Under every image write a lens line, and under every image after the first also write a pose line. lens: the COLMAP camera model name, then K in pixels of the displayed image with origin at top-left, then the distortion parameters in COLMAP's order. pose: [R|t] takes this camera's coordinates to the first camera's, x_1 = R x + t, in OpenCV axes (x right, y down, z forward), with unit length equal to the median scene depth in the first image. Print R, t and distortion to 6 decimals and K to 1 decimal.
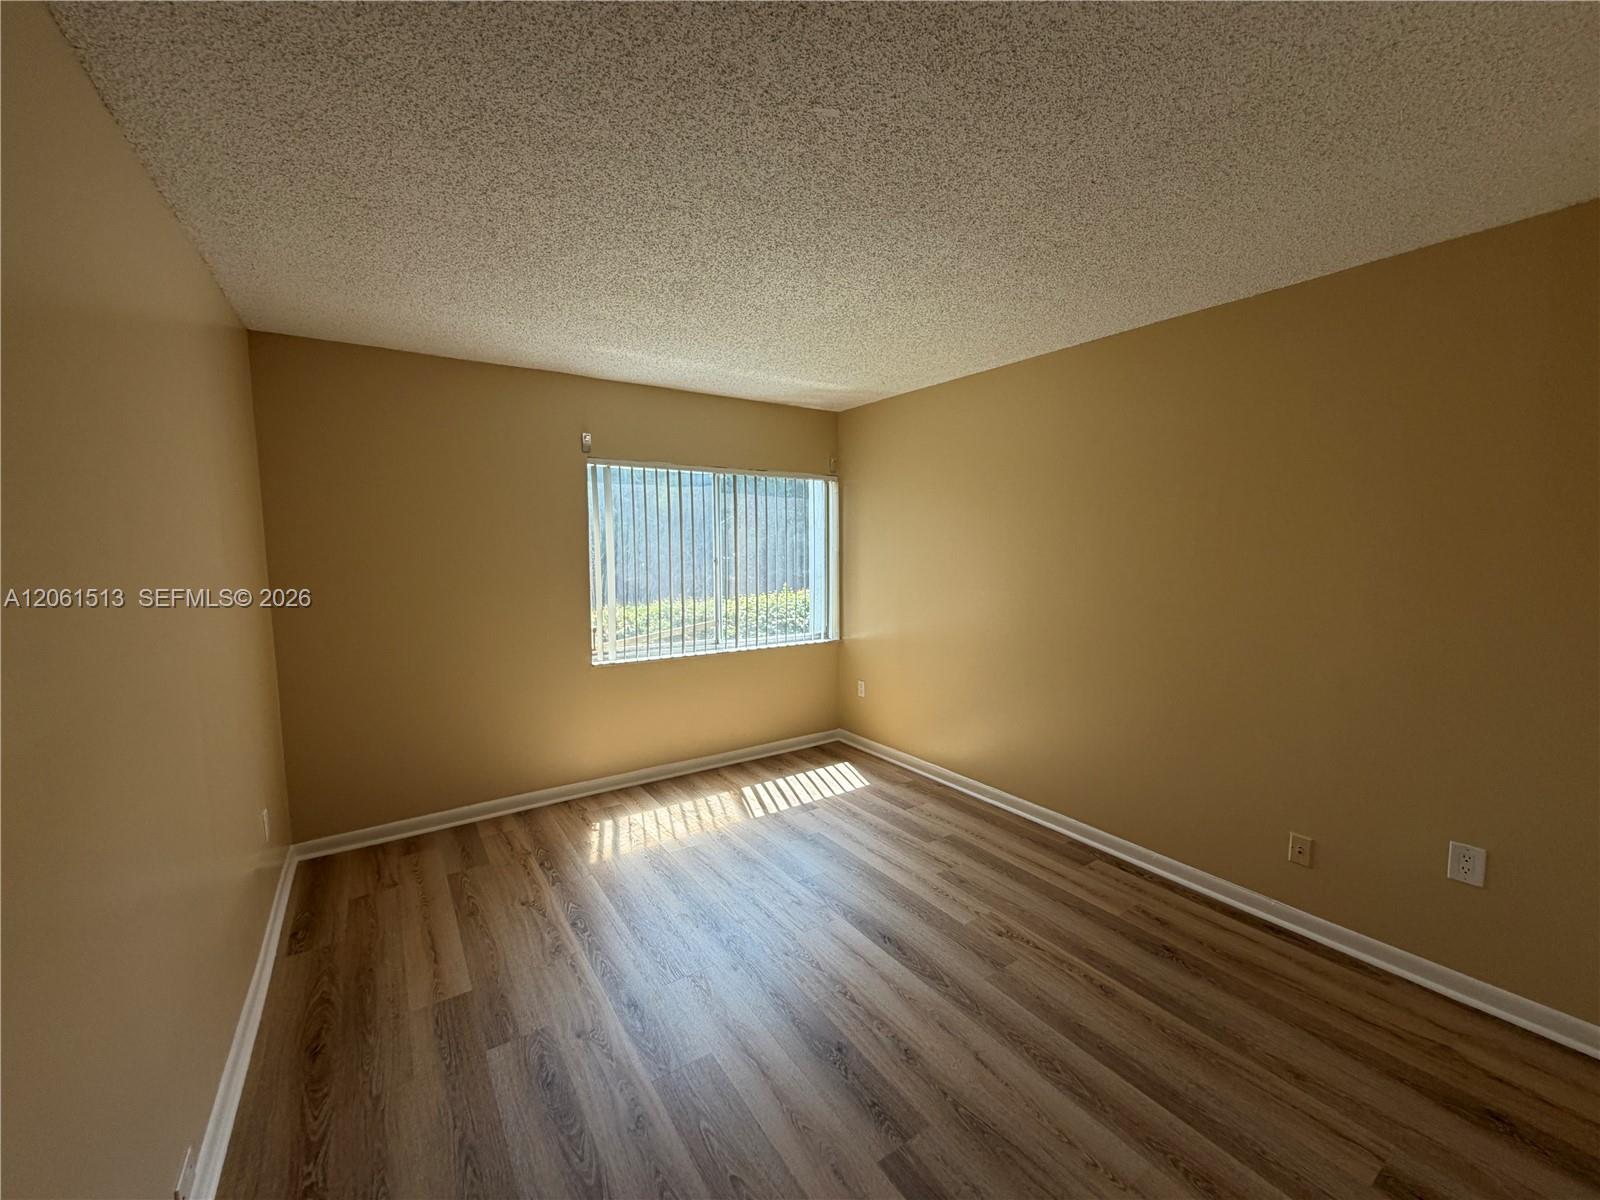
lens RADIAL K [[637.3, 0, 803.6], [0, 637.3, 610.4], [0, 0, 1]] dist [-0.003079, -0.000228]
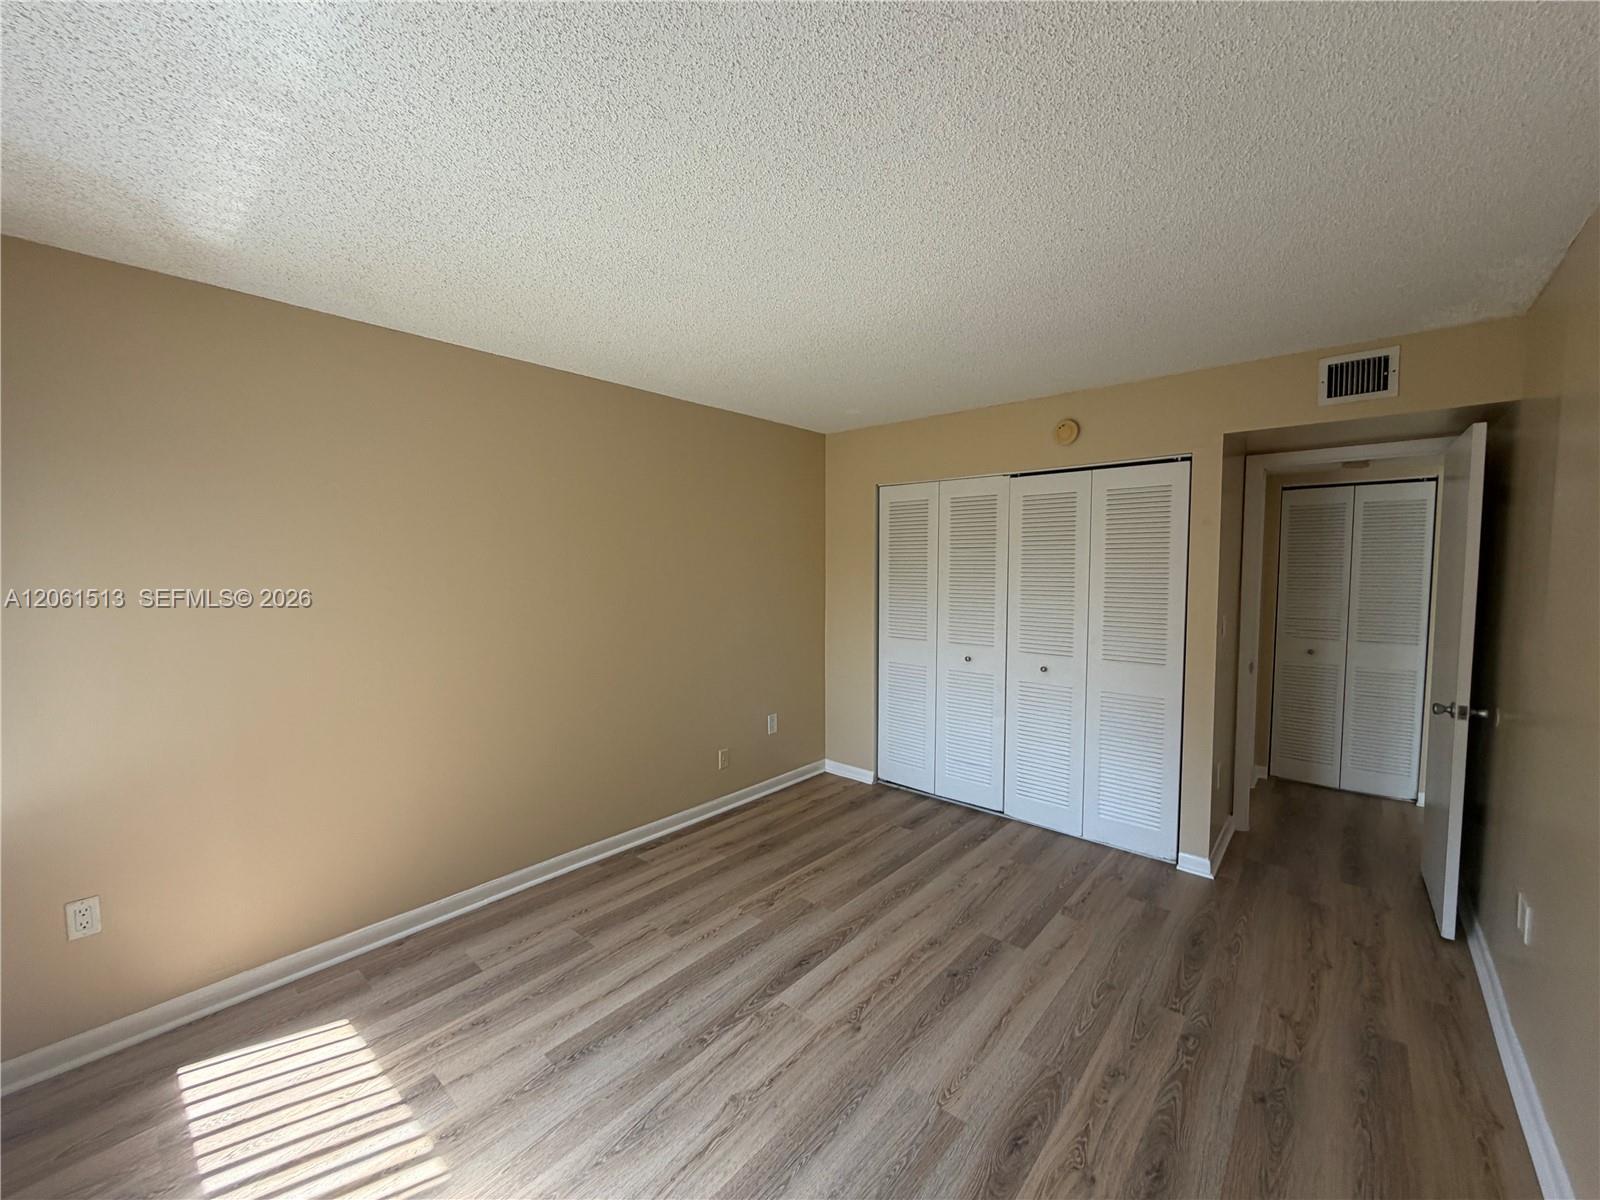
lens RADIAL K [[637.3, 0, 802.6], [0, 637.3, 592.3], [0, 0, 1]] dist [-0.003079, -0.000228]
pose [[-0.259735, -0.040220, 0.964842, -0.688586], [0.105034, 0.992028, 0.069629, -0.109817], [-0.959951, 0.119426, -0.253440, 1.008394]]
